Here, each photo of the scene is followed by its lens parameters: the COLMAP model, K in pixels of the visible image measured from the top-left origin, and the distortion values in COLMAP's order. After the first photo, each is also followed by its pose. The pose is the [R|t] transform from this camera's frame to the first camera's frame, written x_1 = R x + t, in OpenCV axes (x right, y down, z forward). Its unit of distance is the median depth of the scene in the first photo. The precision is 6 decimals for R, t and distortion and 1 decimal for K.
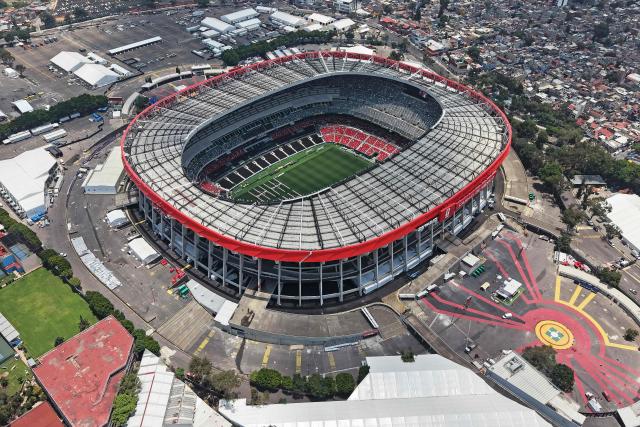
lens RADIAL K [[514.2, 0, 320.0], [0, 514.2, 213.5], [0, 0, 1]] dist [0.097371, -0.169721]
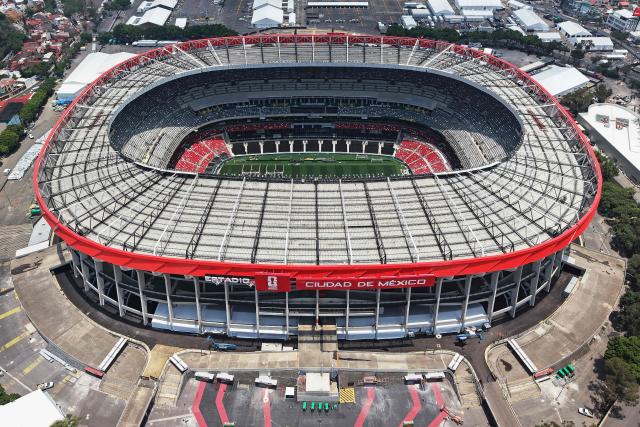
lens RADIAL K [[506.4, 0, 331.2], [0, 506.4, 218.0], [0, 0, 1]] dist [0.025438, -0.006433]
pose [[0.711180, 0.427660, -0.557969, 0.443117], [-0.433113, 0.891708, 0.131418, -0.131080], [0.553748, 0.148202, 0.819390, 0.410526]]
